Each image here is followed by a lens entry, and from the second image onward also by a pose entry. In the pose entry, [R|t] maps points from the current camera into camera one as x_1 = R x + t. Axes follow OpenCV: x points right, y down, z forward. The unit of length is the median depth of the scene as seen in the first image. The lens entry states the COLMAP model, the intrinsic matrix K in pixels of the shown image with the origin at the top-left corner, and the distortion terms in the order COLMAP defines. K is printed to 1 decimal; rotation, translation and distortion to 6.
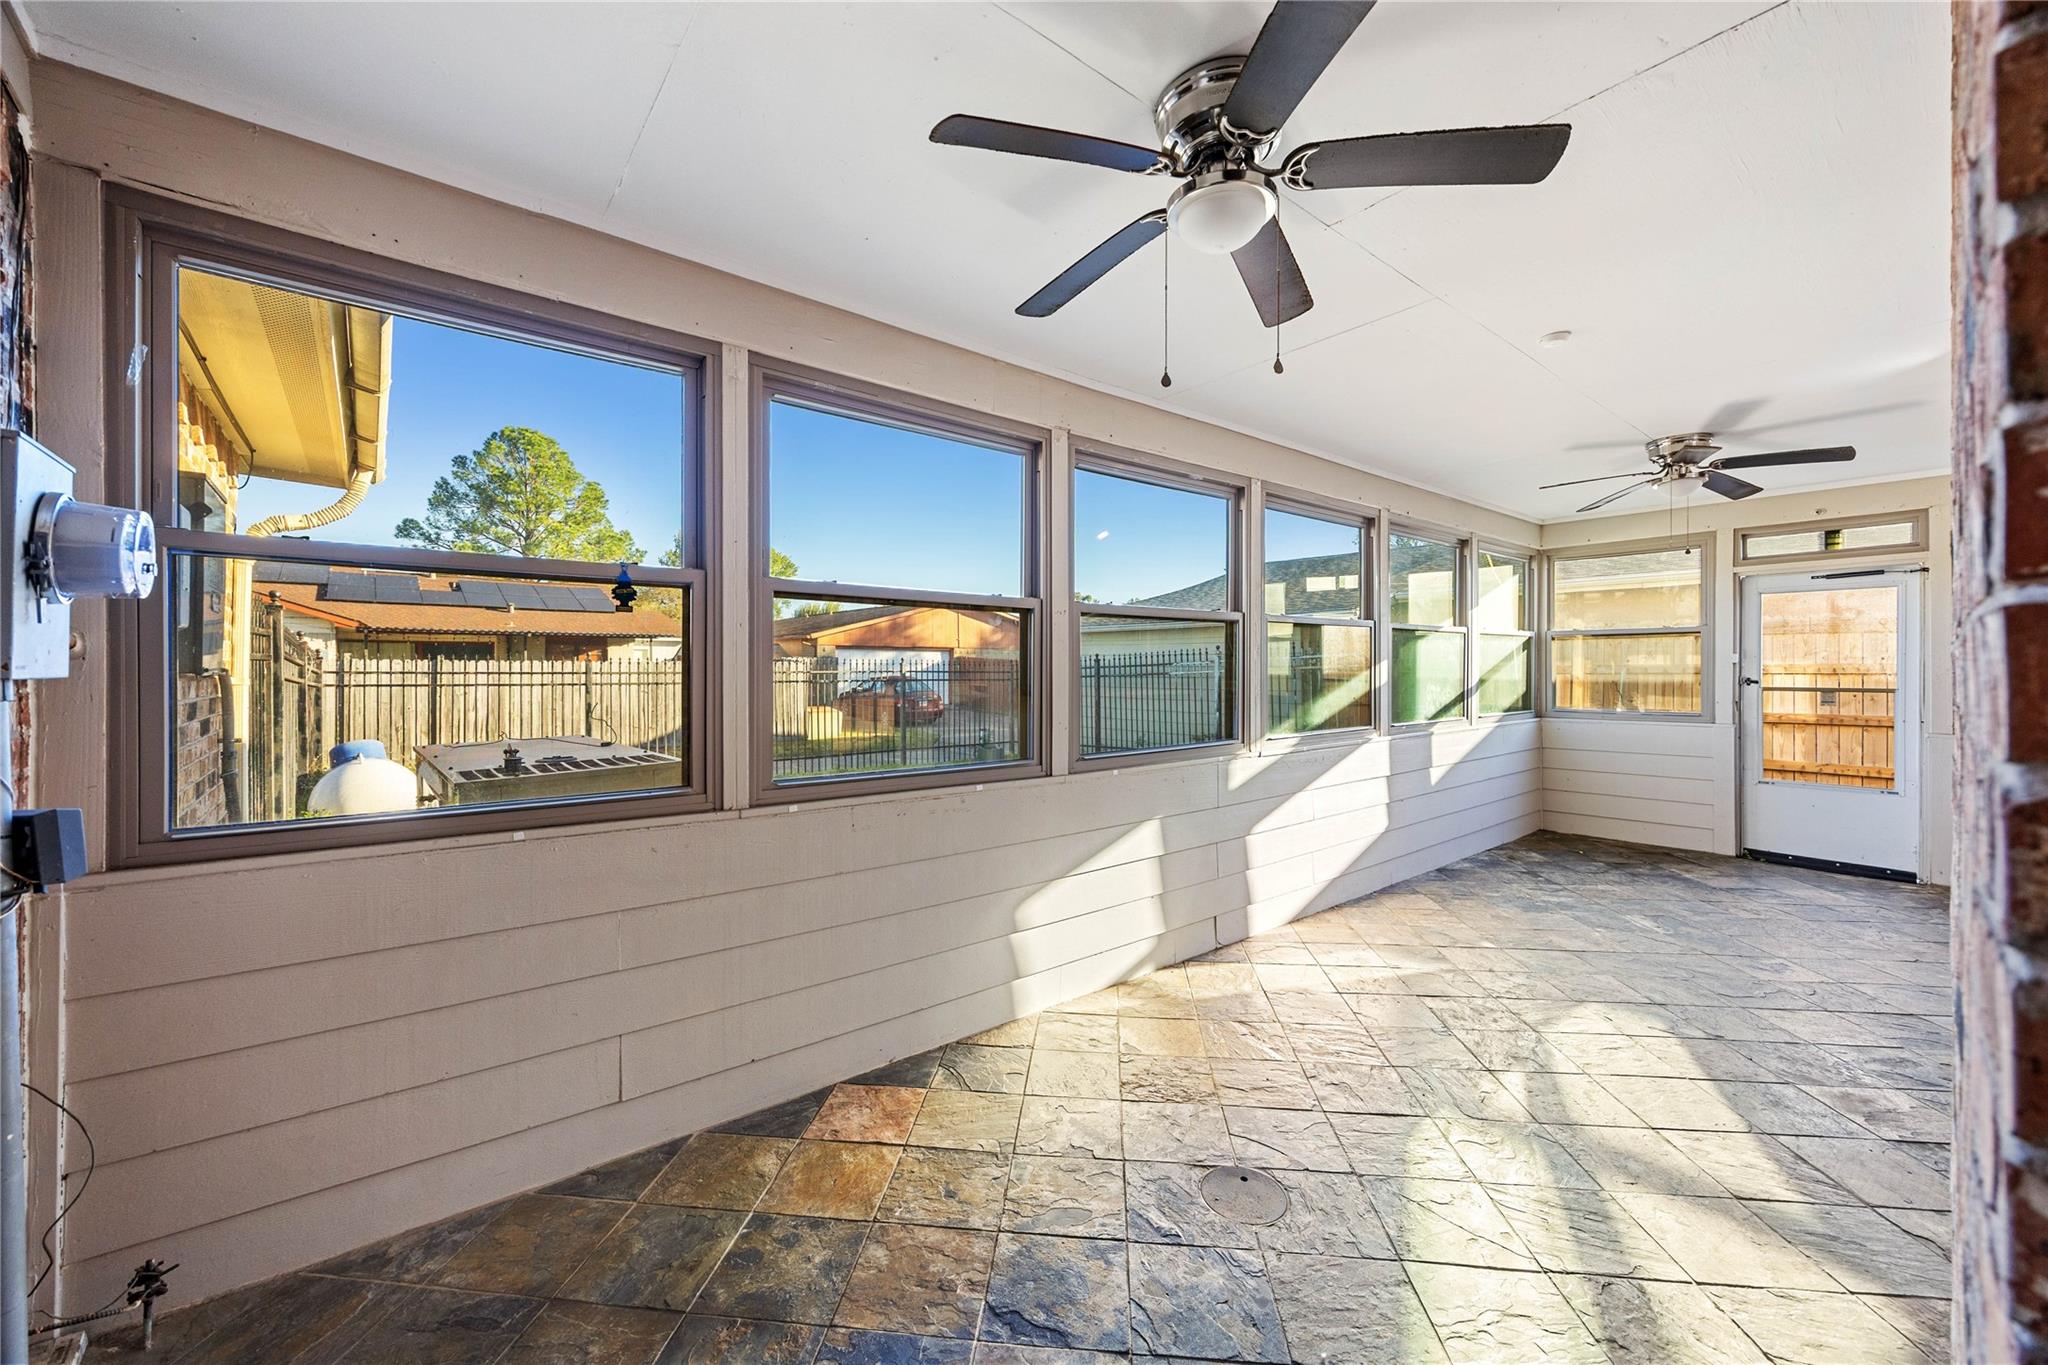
lens RADIAL K [[774.8, 0, 1018.1], [0, 774.8, 673.6], [0, 0, 1]] dist [-0.005409, 0.000595]
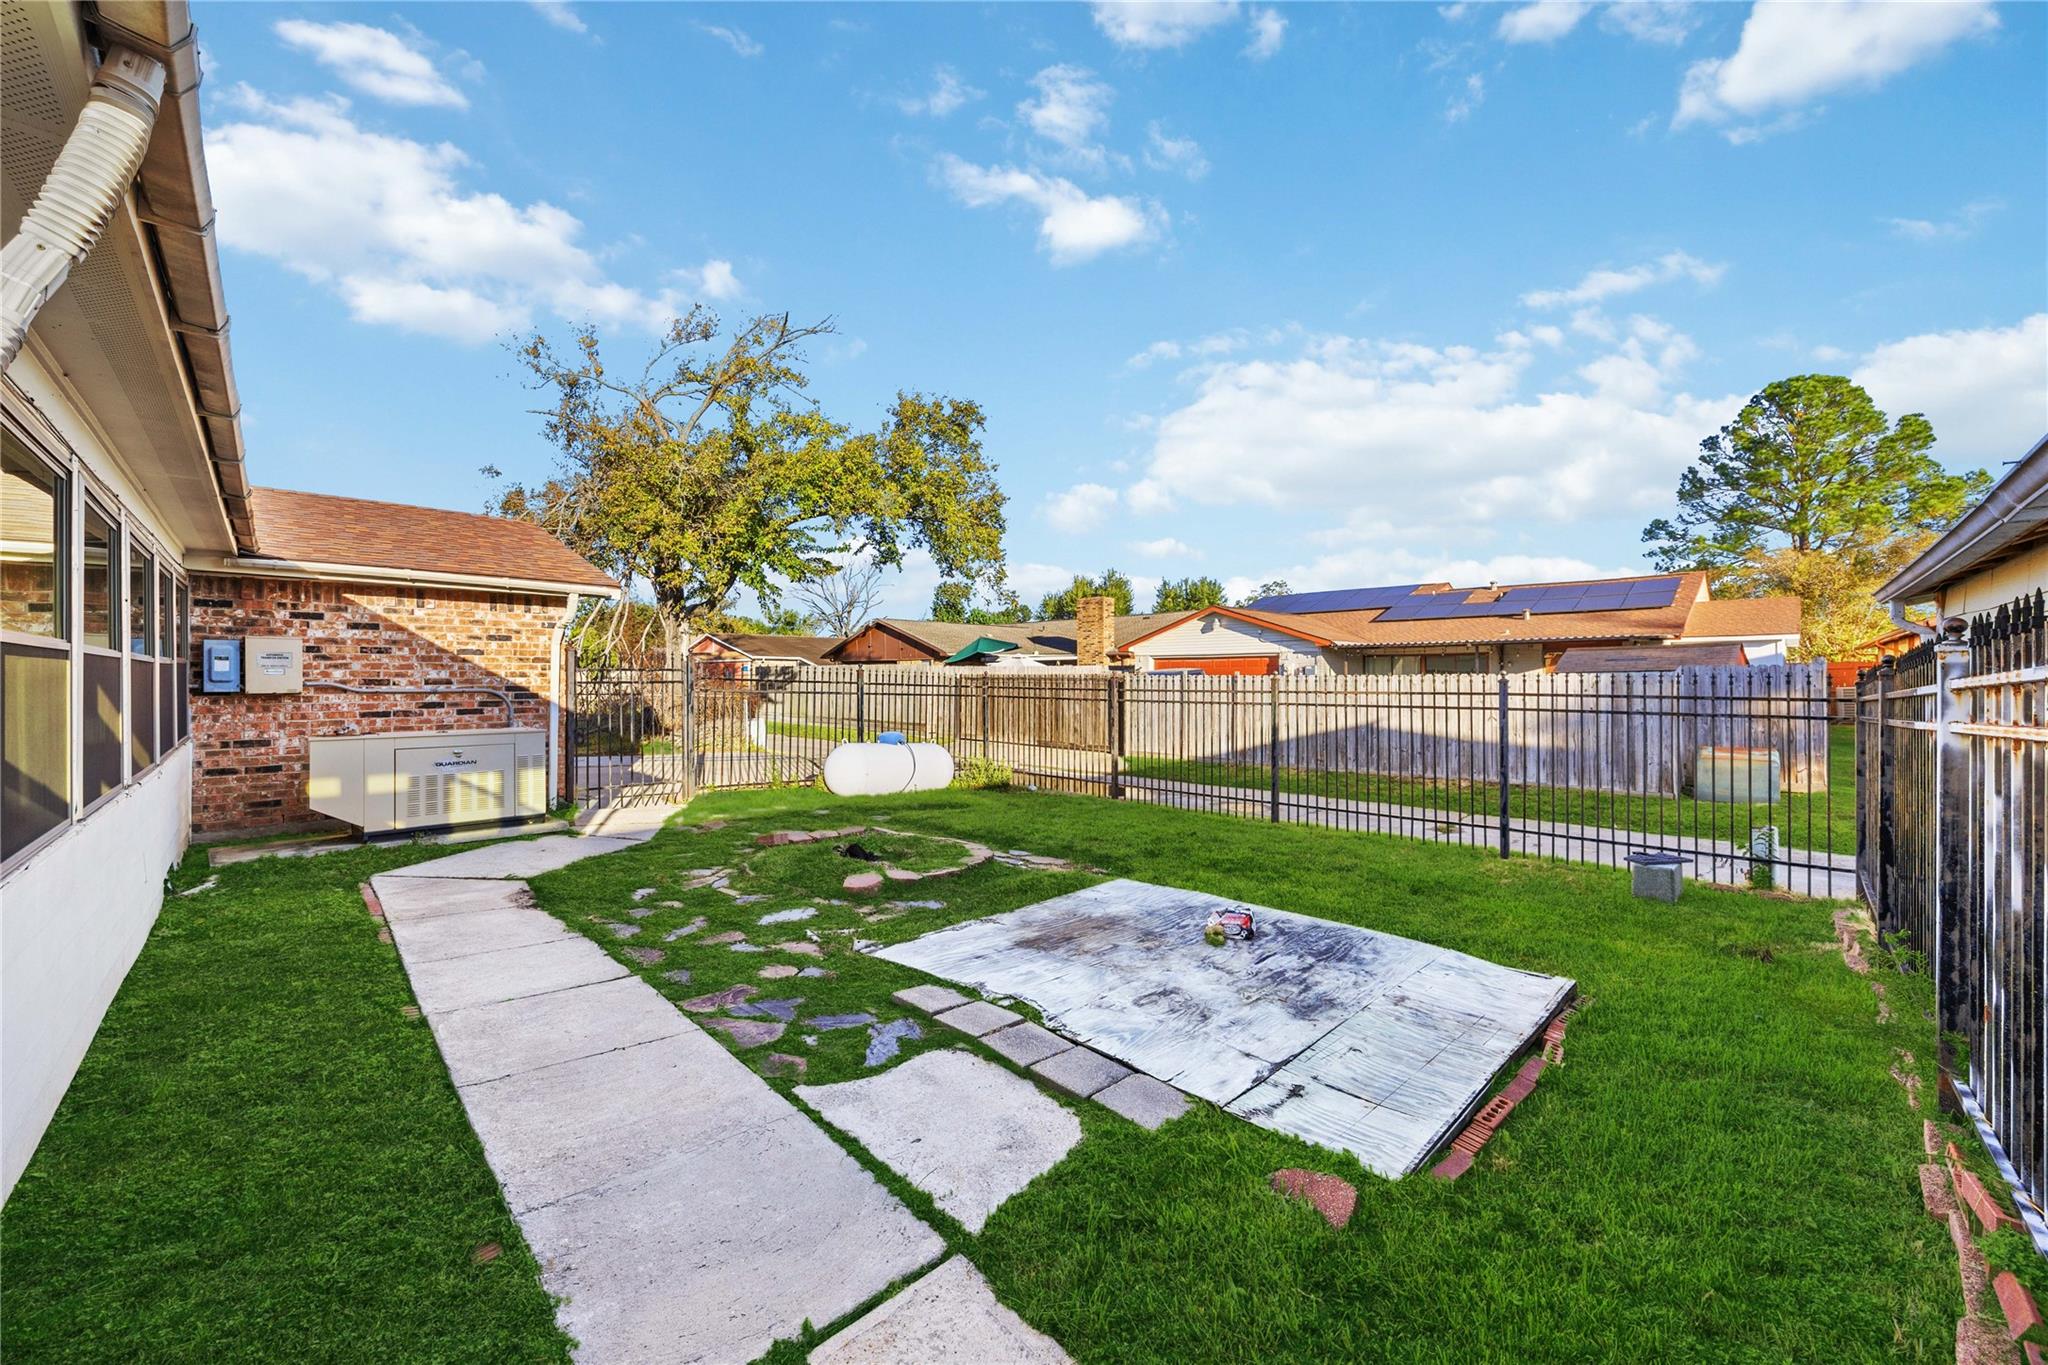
lens RADIAL K [[774.8, 0, 1022.9], [0, 774.8, 680.5], [0, 0, 1]] dist [-0.005409, 0.000595]
pose [[0.076665, 0.001535, -0.997056, 0.100392], [-0.002556, 0.999996, 0.001343, -0.001907], [0.997054, 0.002445, 0.076669, 0.150251]]
